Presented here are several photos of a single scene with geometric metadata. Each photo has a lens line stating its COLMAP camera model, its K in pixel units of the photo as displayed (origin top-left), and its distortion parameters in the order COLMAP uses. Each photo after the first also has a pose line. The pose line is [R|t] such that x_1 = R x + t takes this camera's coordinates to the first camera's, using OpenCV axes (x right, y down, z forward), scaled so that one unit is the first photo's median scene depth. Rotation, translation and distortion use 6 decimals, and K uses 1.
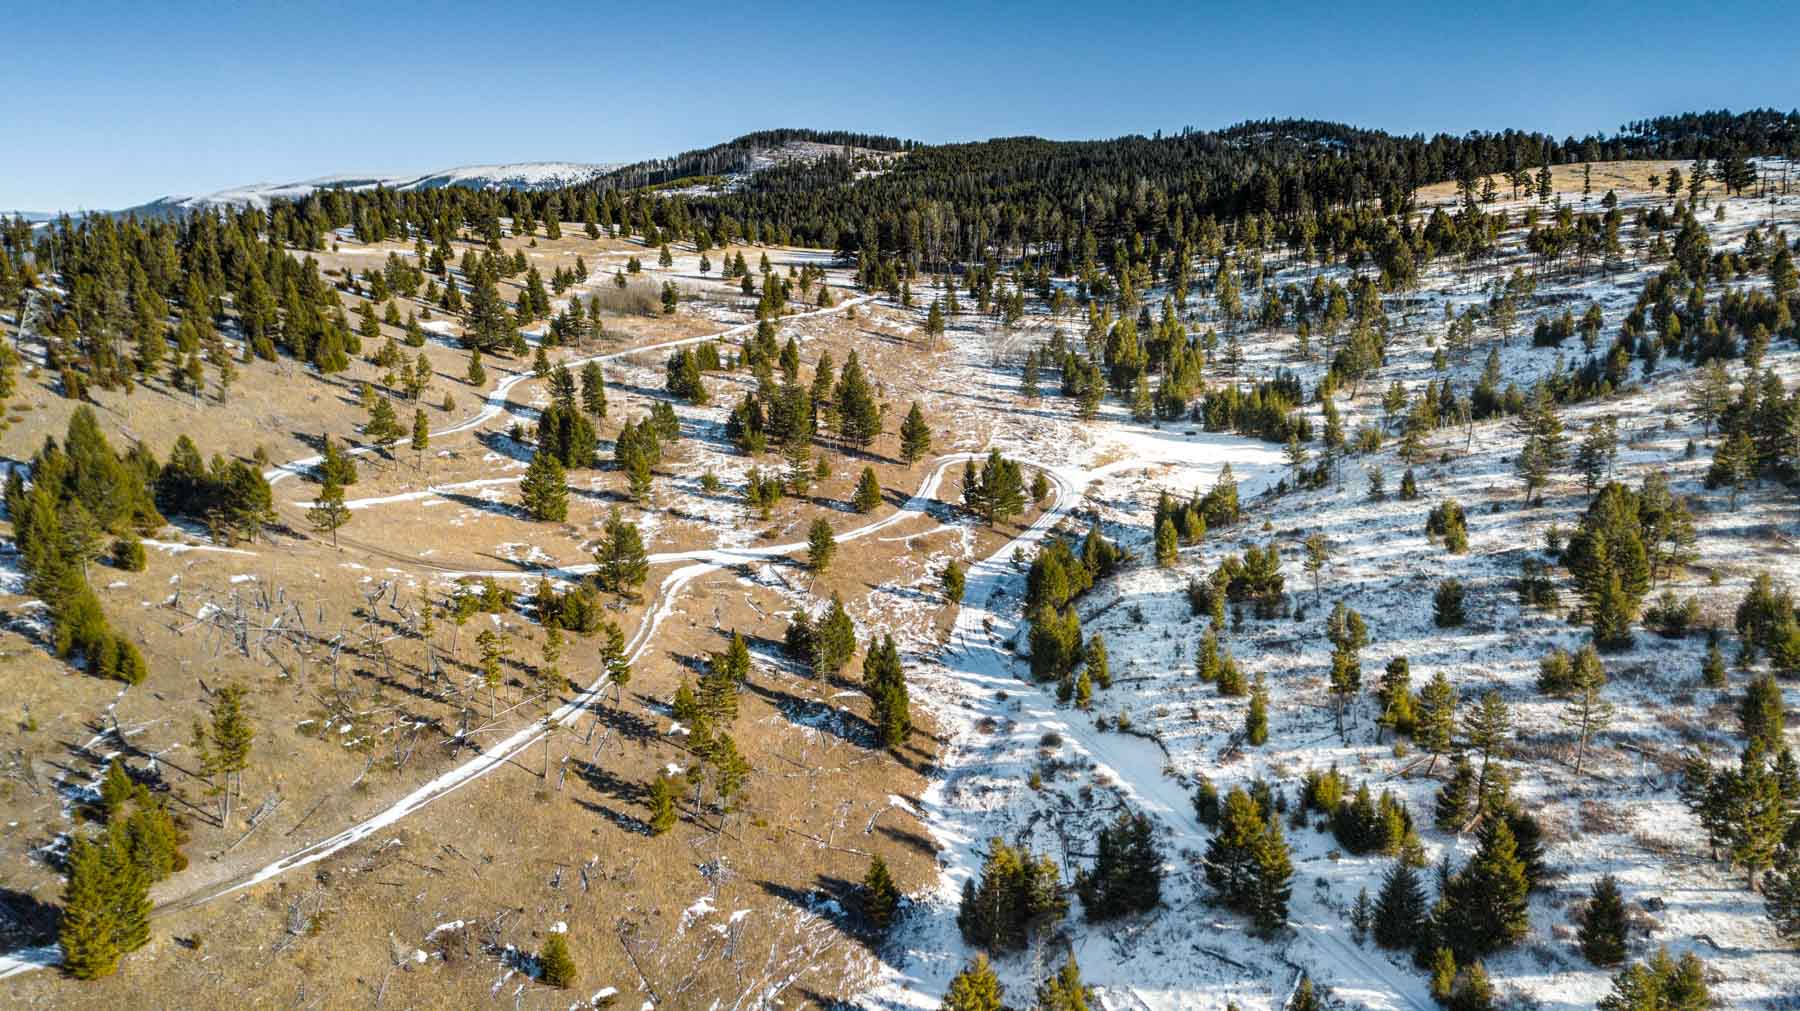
lens RADIAL K [[1384.0, 0, 900.0], [0, 1384.0, 505.5], [0, 0, 1]] dist [0.093728, -0.090892]
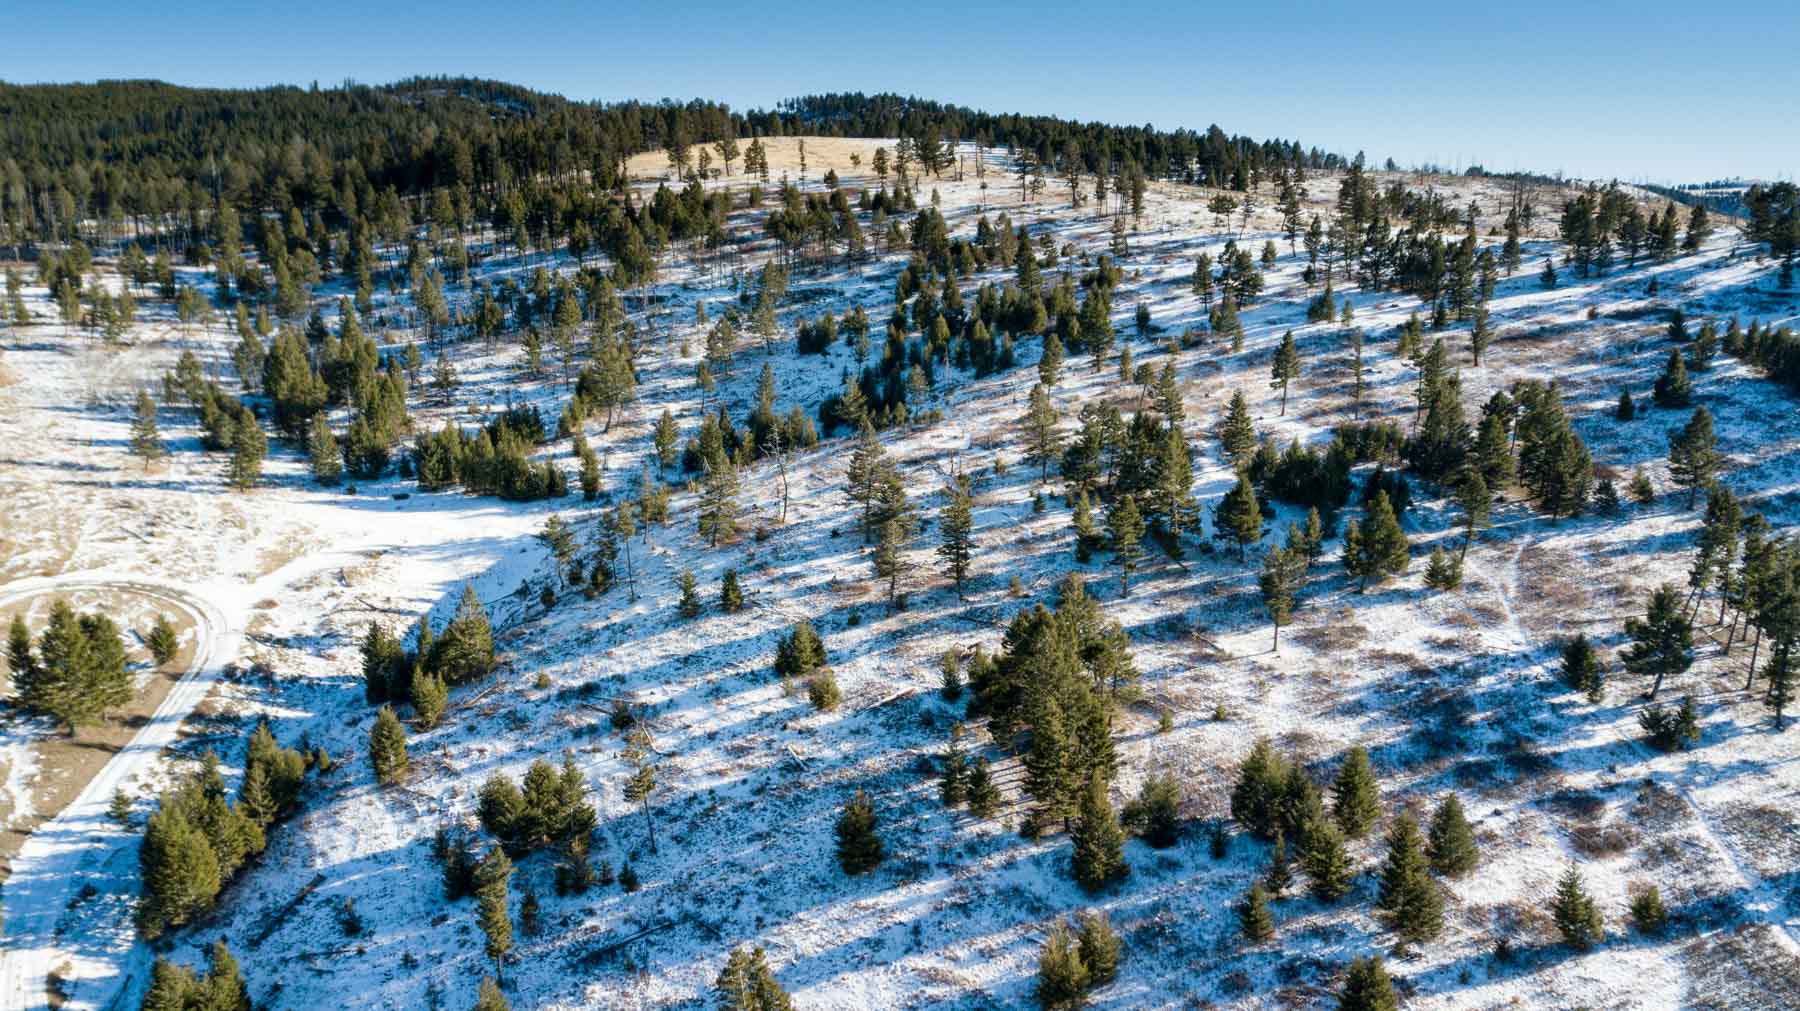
lens RADIAL K [[1383.6, 0, 899.4], [0, 1383.6, 551.3], [0, 0, 1]] dist [0.004868, 0.002883]
pose [[0.848392, -0.123224, 0.514826, 0.048913], [0.093300, 0.992113, 0.083713, -0.053514], [-0.521081, -0.022989, 0.853197, 0.224508]]
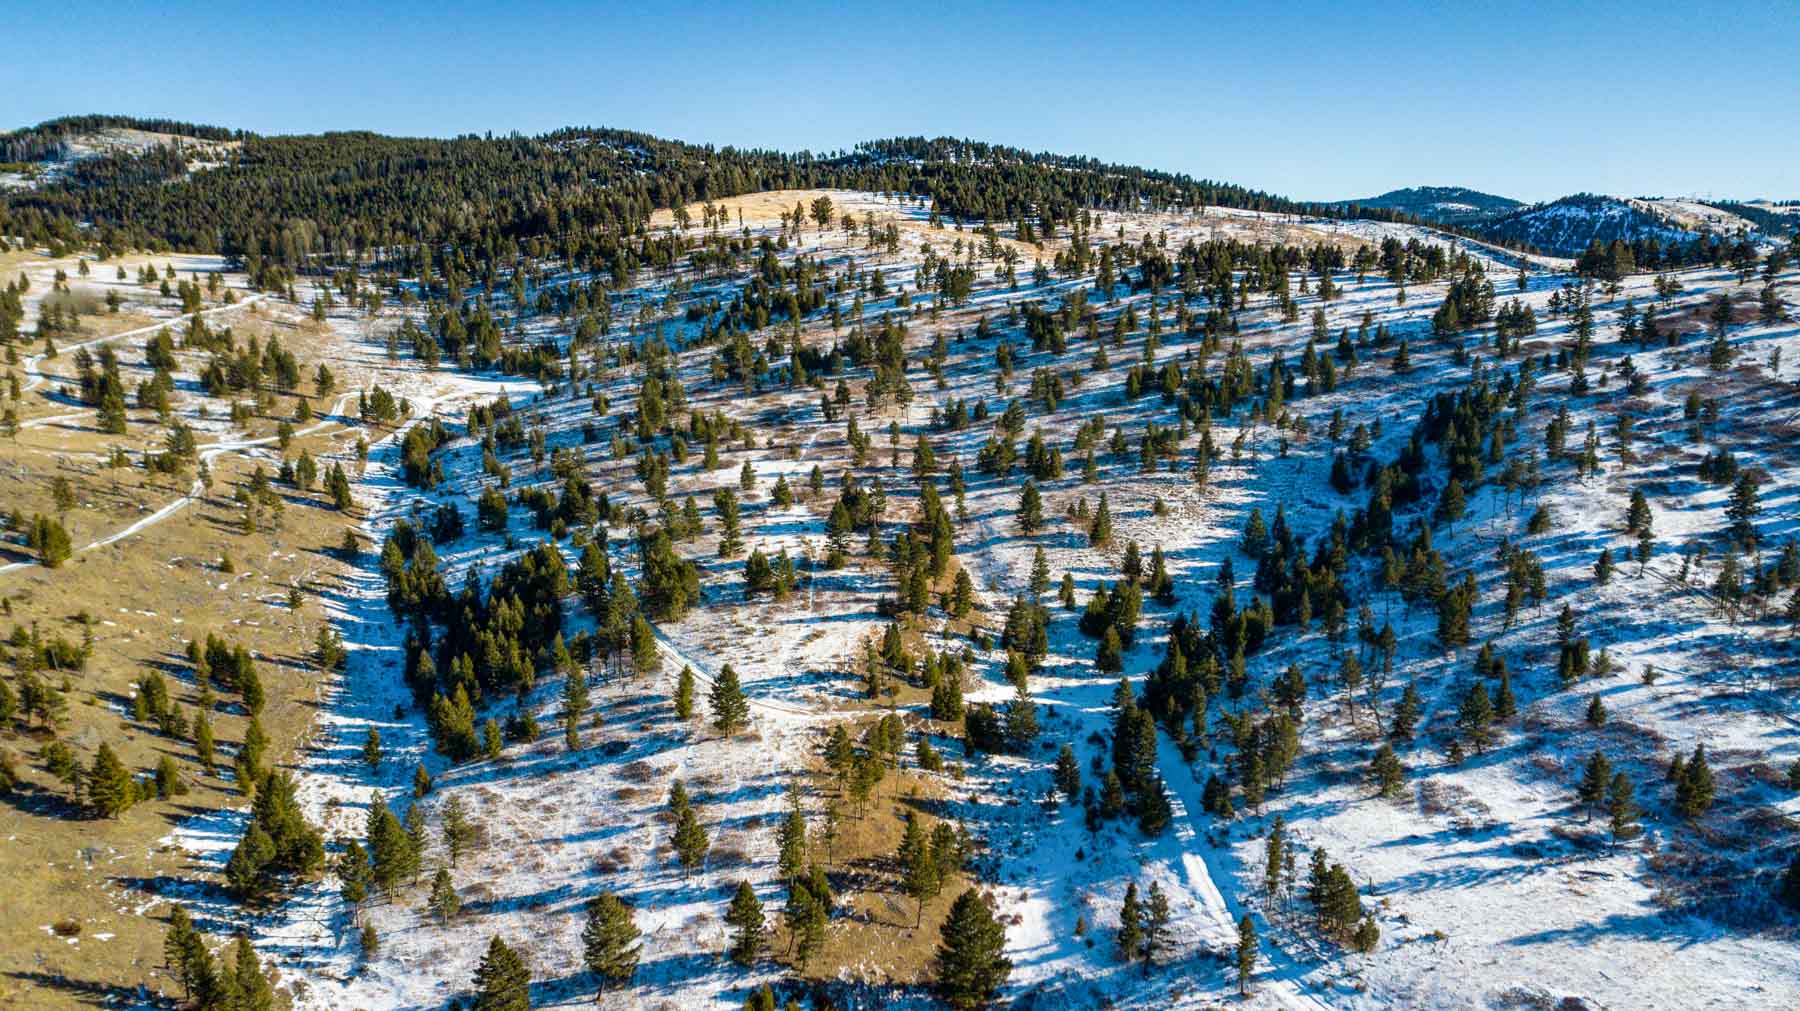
lens RADIAL K [[1392.4, 0, 872.1], [0, 1392.4, 515.1], [0, 0, 1]] dist [0.012072, 0.008641]
pose [[0.909542, -0.084089, 0.407016, -0.069577], [0.075336, 0.996452, 0.037515, 0.077191], [-0.408727, -0.003458, 0.912650, -0.658239]]
